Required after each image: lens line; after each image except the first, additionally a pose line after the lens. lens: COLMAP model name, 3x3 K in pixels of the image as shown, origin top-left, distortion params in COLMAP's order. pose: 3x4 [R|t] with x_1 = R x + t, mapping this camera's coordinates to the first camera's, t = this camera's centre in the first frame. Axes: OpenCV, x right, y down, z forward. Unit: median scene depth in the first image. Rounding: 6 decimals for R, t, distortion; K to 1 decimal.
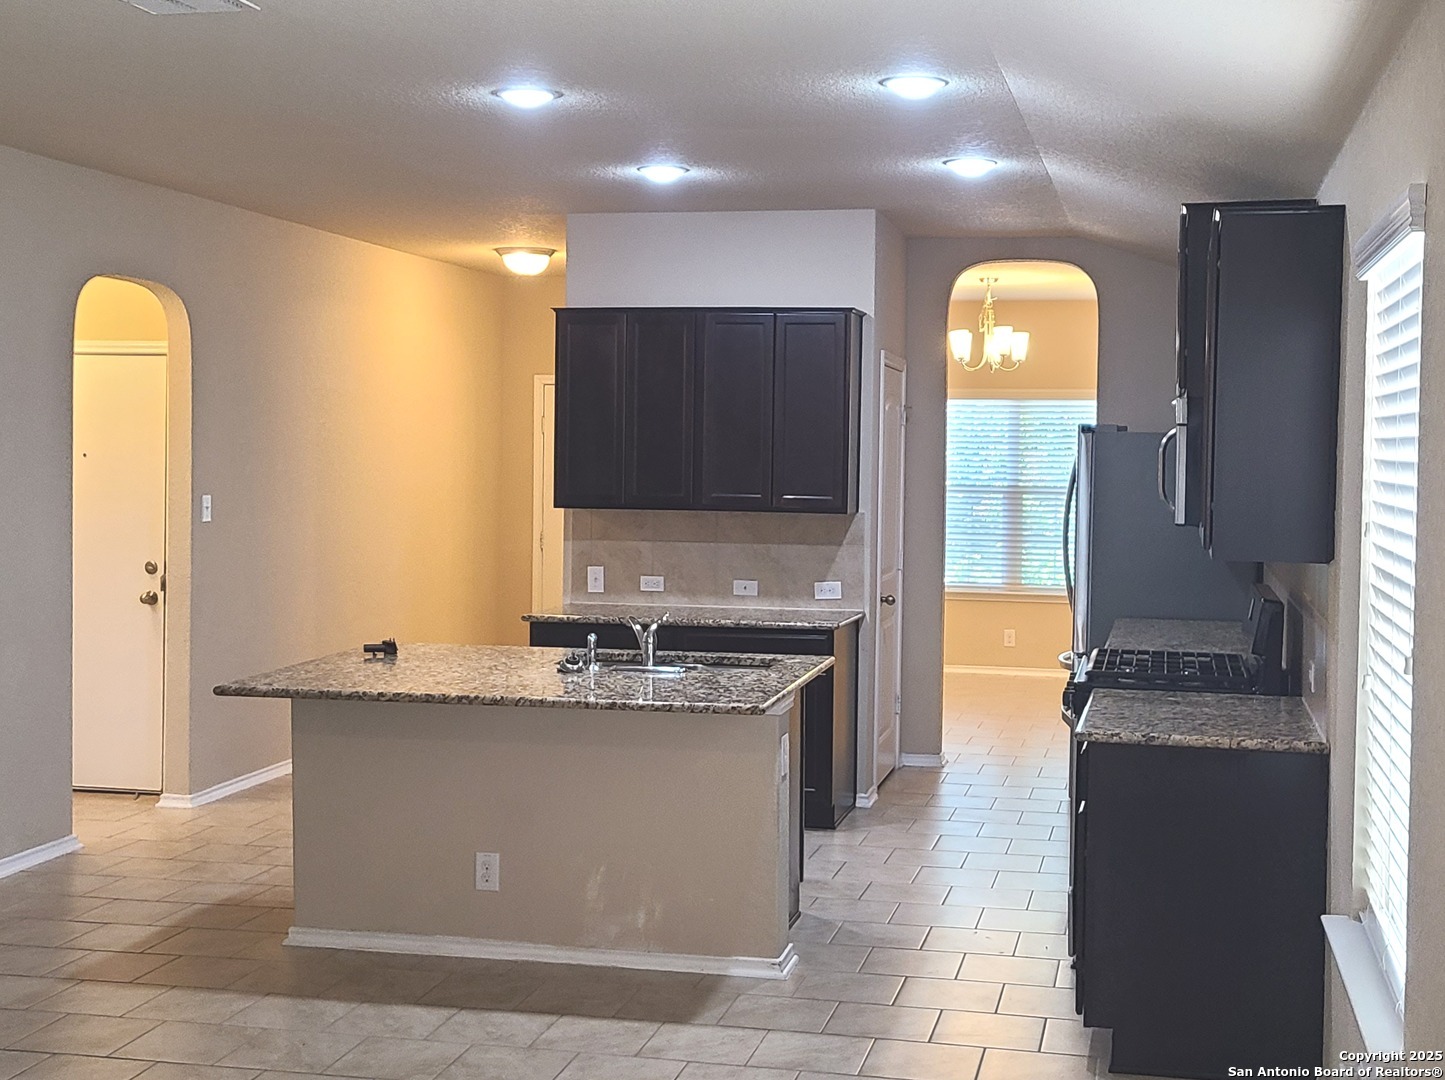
lens RADIAL K [[1741.7, 0, 723.5], [0, 1741.7, 532.7], [0, 0, 1]] dist [0.042241, 0.000000]
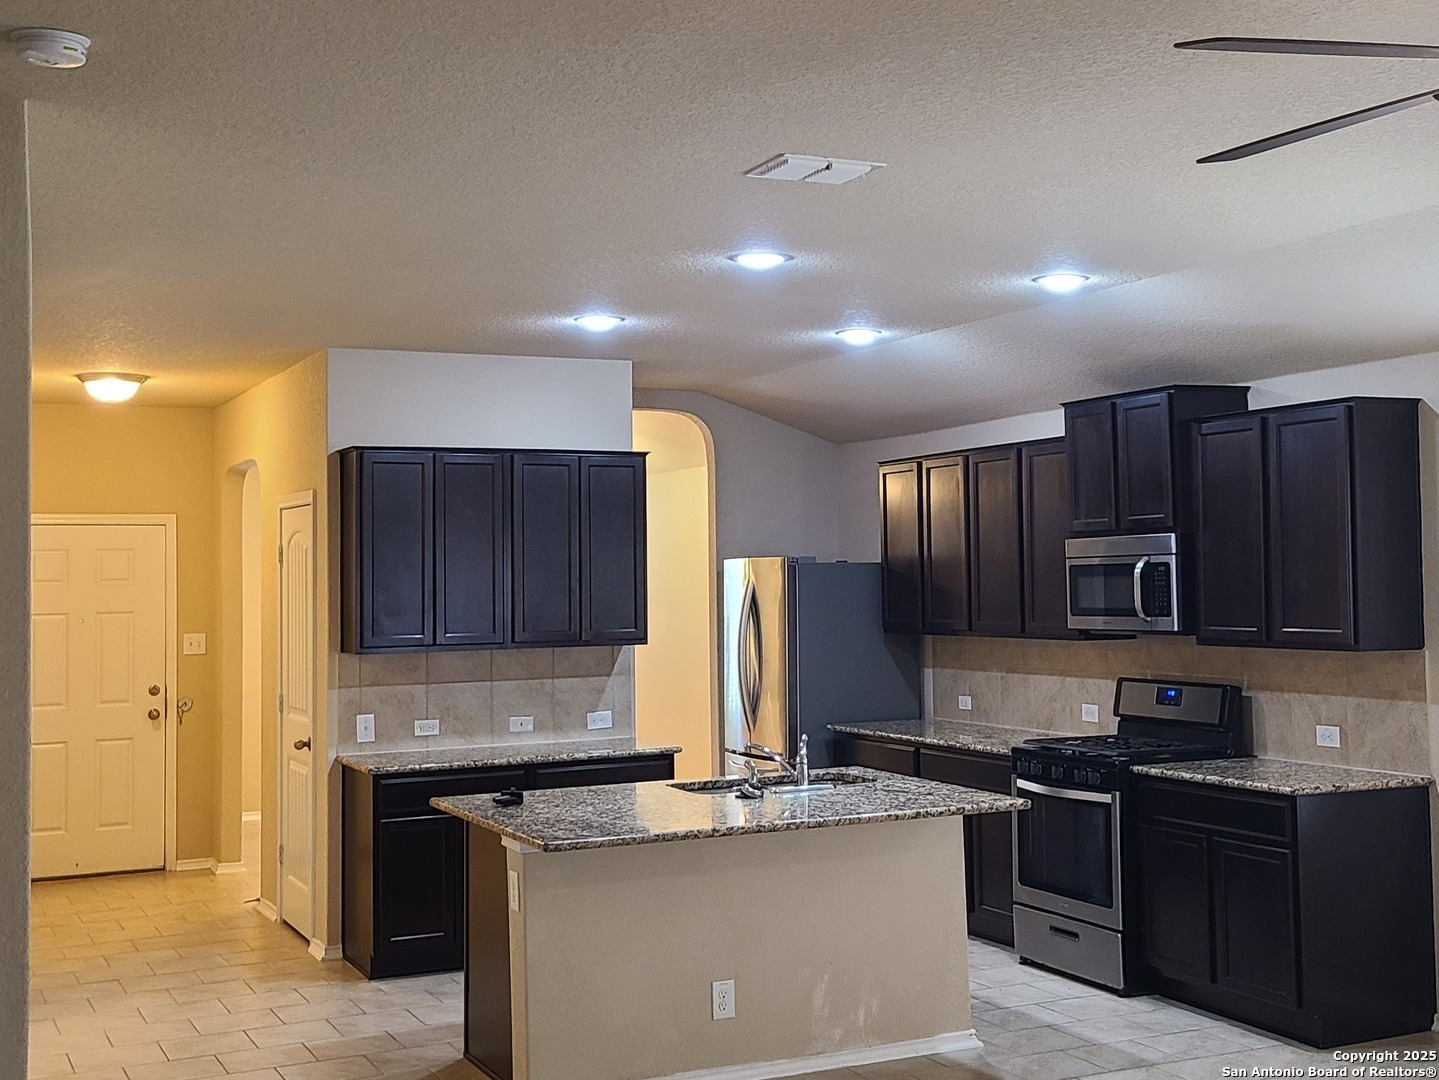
lens RADIAL K [[1734.5, 0, 804.1], [0, 1734.5, 525.6], [0, 0, 1]] dist [0.042241, 0.000000]
pose [[0.794934, -0.006478, 0.606661, -0.501819], [0.055206, 0.996567, -0.061697, -0.012801], [-0.604179, 0.082536, 0.792562, 0.095169]]
